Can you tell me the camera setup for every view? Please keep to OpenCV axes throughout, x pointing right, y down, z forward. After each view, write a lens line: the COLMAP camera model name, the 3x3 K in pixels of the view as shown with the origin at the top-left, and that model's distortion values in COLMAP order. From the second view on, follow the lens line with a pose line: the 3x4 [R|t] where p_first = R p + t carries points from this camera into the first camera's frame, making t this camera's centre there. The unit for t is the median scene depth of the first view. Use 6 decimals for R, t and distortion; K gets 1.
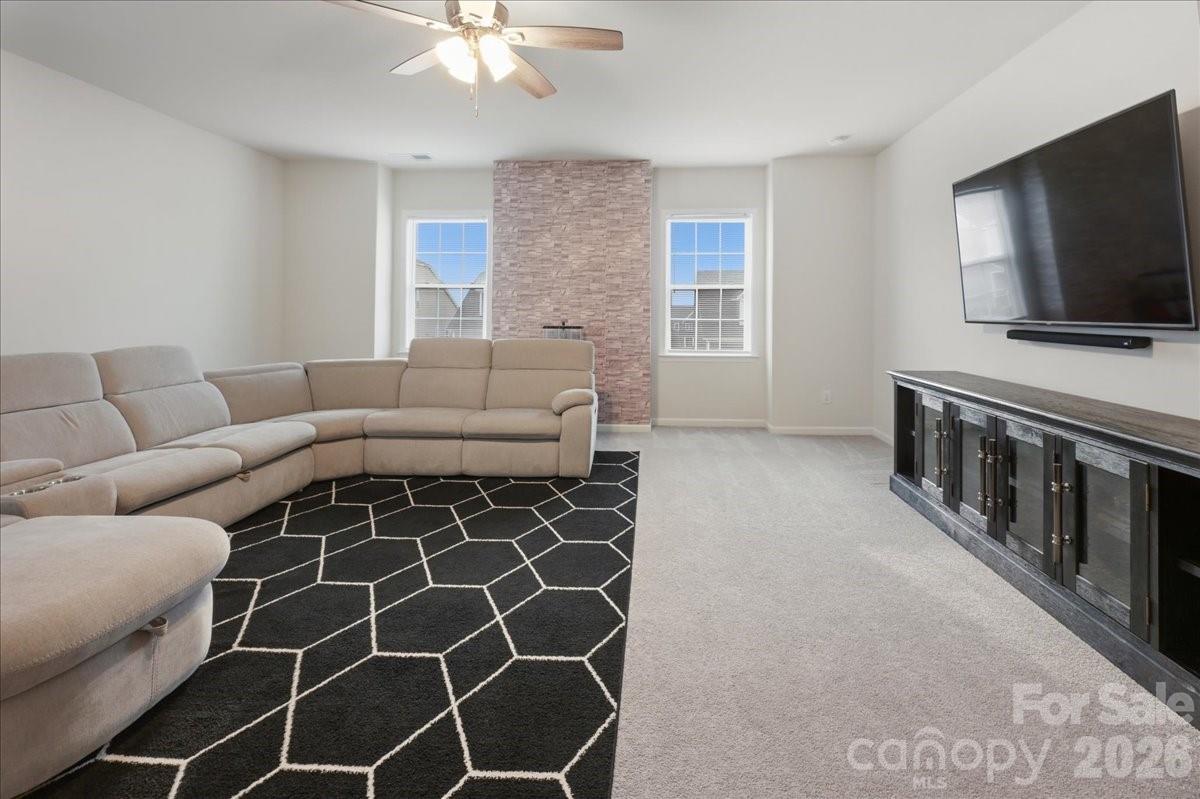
lens RADIAL K [[571.9, 0, 601.3], [0, 571.9, 307.0], [0, 0, 1]] dist [0.001469, 0.000576]
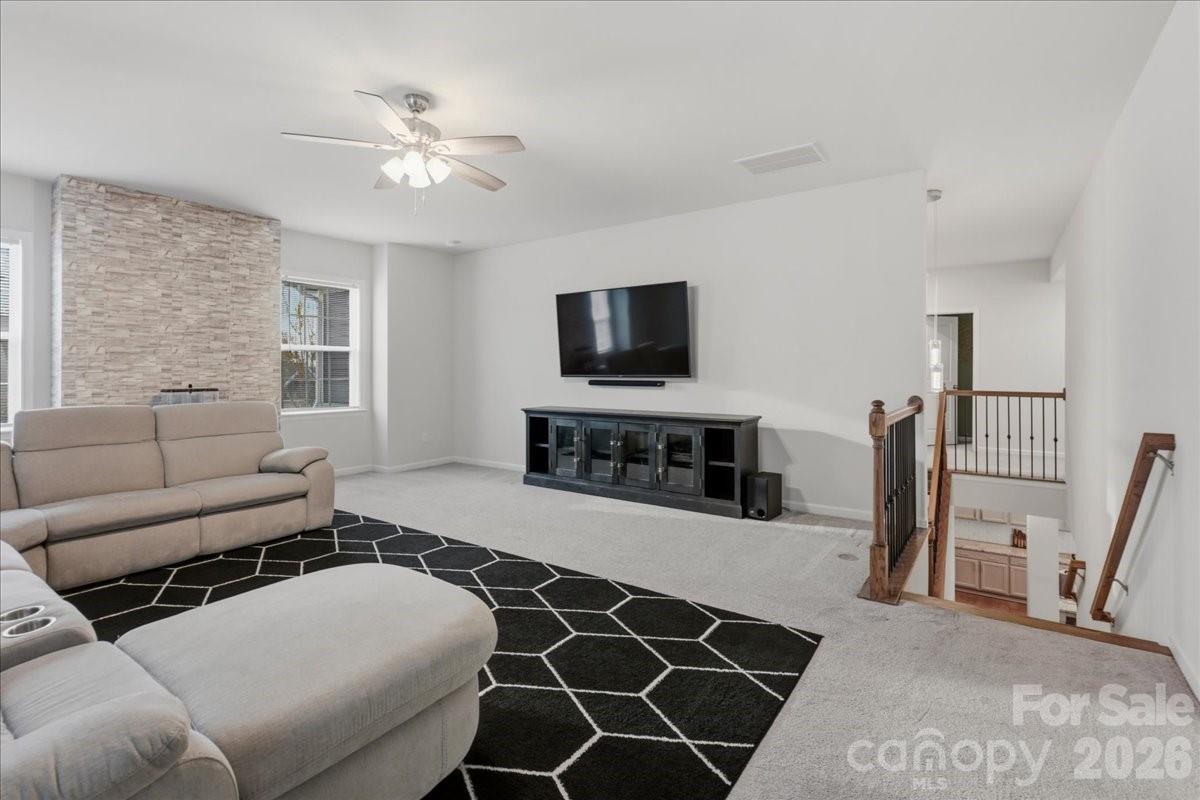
lens RADIAL K [[550.8, 0, 598.8], [0, 550.8, 366.3], [0, 0, 1]] dist [0.002499, 0.000402]
pose [[0.542156, 0.000219, 0.840278, -0.428760], [-0.001096, 0.999999, 0.000446, -0.002586], [-0.840277, -0.001163, 0.542156, 0.007344]]
